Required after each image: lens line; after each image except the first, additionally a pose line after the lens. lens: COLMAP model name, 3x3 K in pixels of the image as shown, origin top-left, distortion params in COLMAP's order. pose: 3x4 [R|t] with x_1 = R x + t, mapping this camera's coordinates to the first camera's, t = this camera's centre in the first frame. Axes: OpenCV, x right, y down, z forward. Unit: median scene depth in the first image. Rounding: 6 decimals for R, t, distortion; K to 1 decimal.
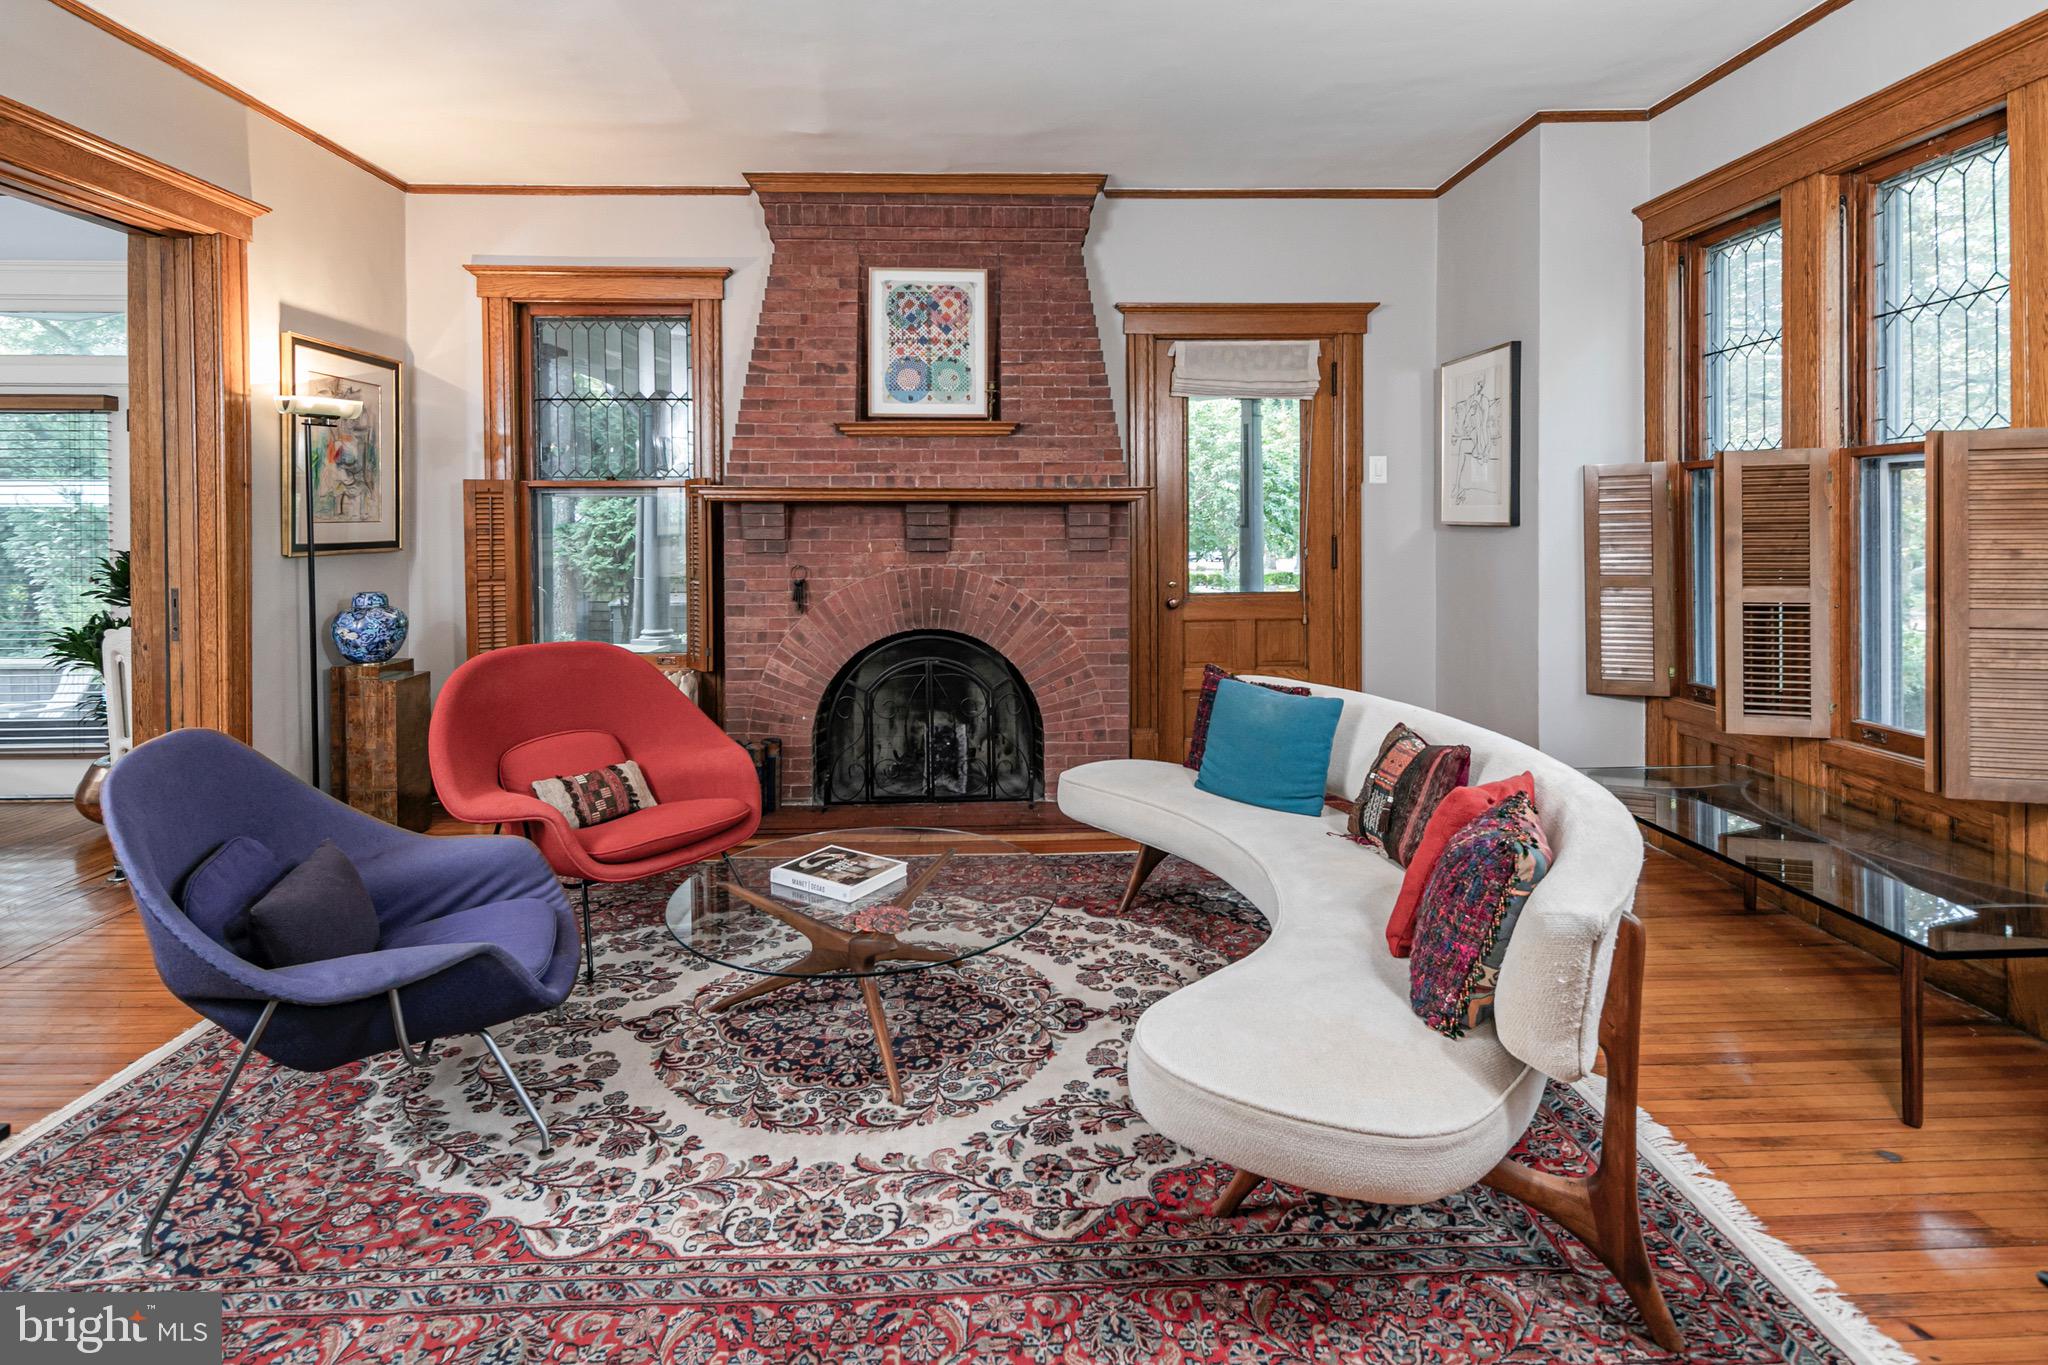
lens RADIAL K [[996.8, 0, 1017.0], [0, 996.8, 536.5], [0, 0, 1]] dist [0.018824, -0.007814]
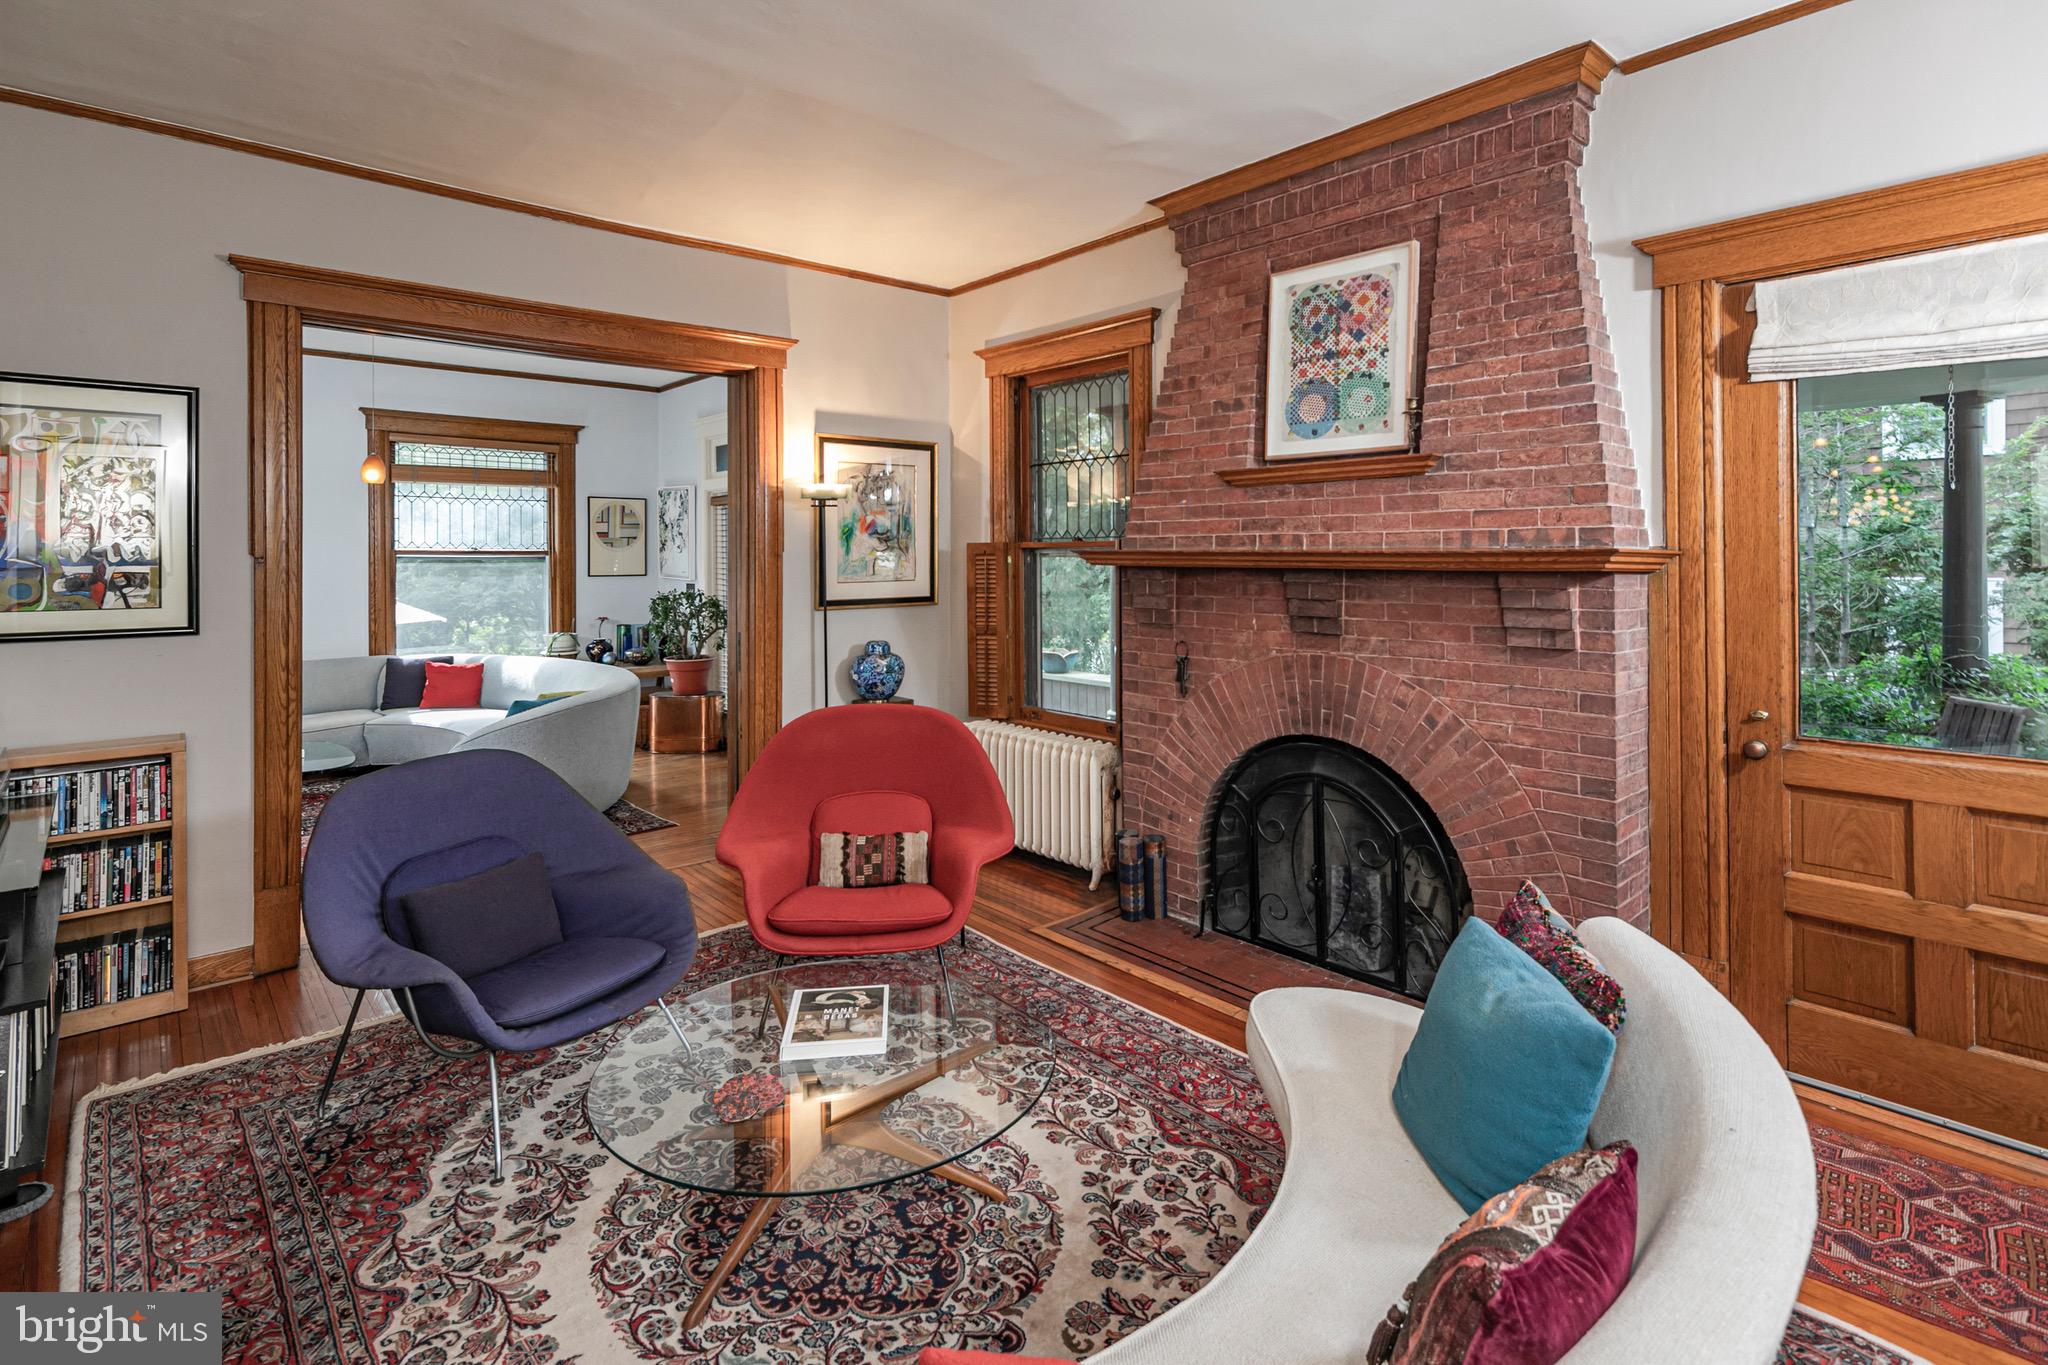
lens RADIAL K [[1001.7, 0, 1009.1], [0, 1001.7, 556.1], [0, 0, 1]] dist [0.021111, -0.009020]
pose [[0.630385, 0.001897, -0.776280, 0.354387], [-0.008213, 0.999957, -0.004226, -0.038725], [0.776239, 0.009040, 0.630374, 0.335643]]
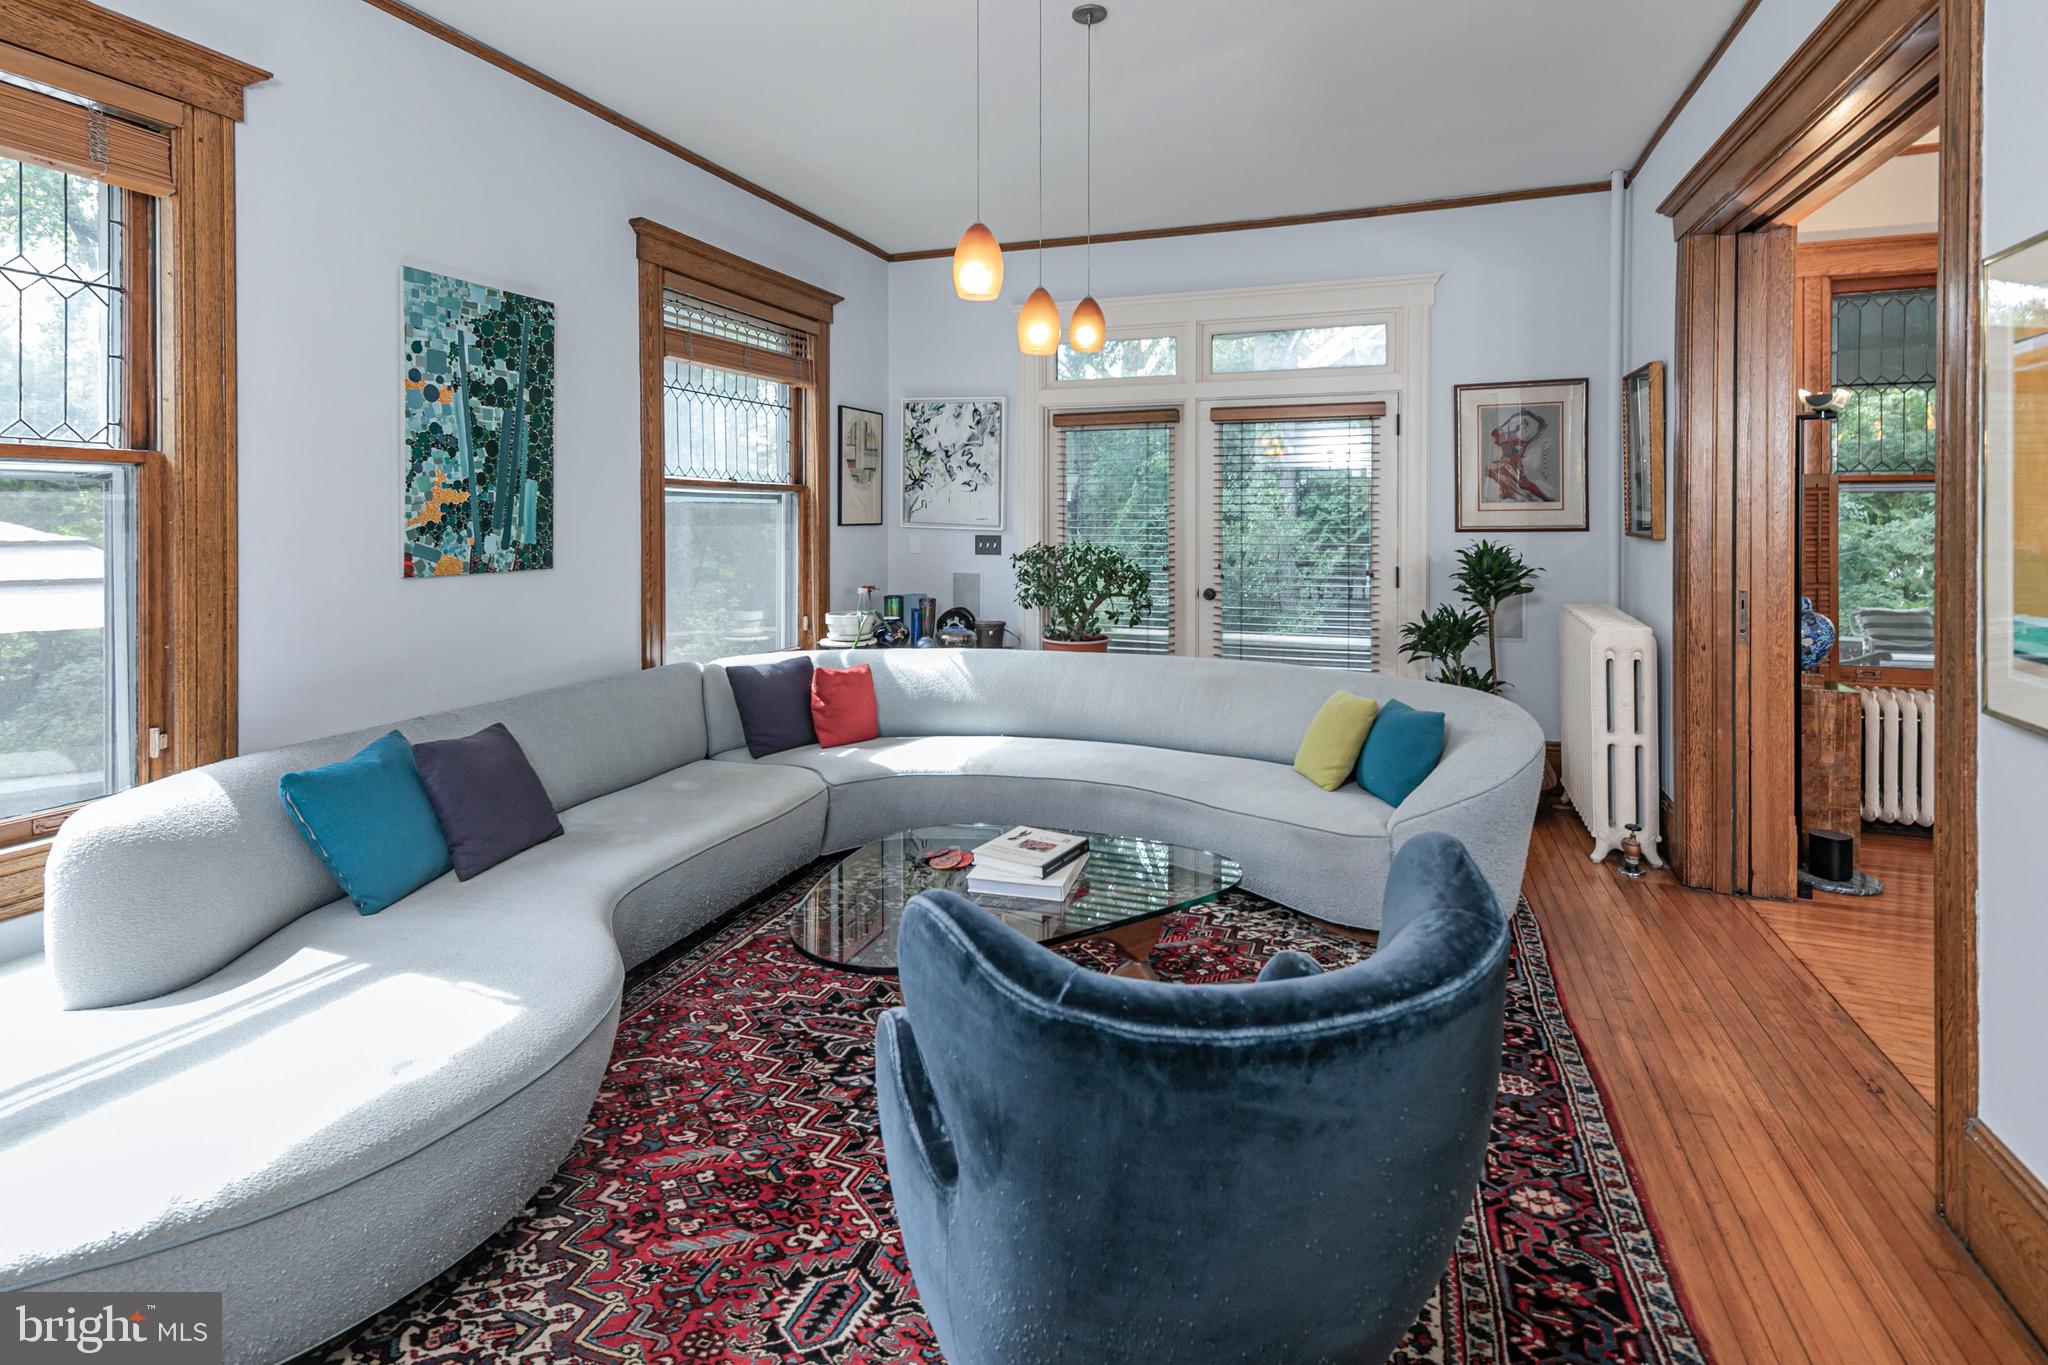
lens RADIAL K [[996.8, 0, 1017.0], [0, 996.8, 536.5], [0, 0, 1]] dist [0.018824, -0.007814]
pose [[0.925594, 0.010282, -0.378377, -0.895299], [-0.006379, 0.999913, 0.011566, -0.005888], [0.378463, -0.008292, 0.925579, -0.141345]]
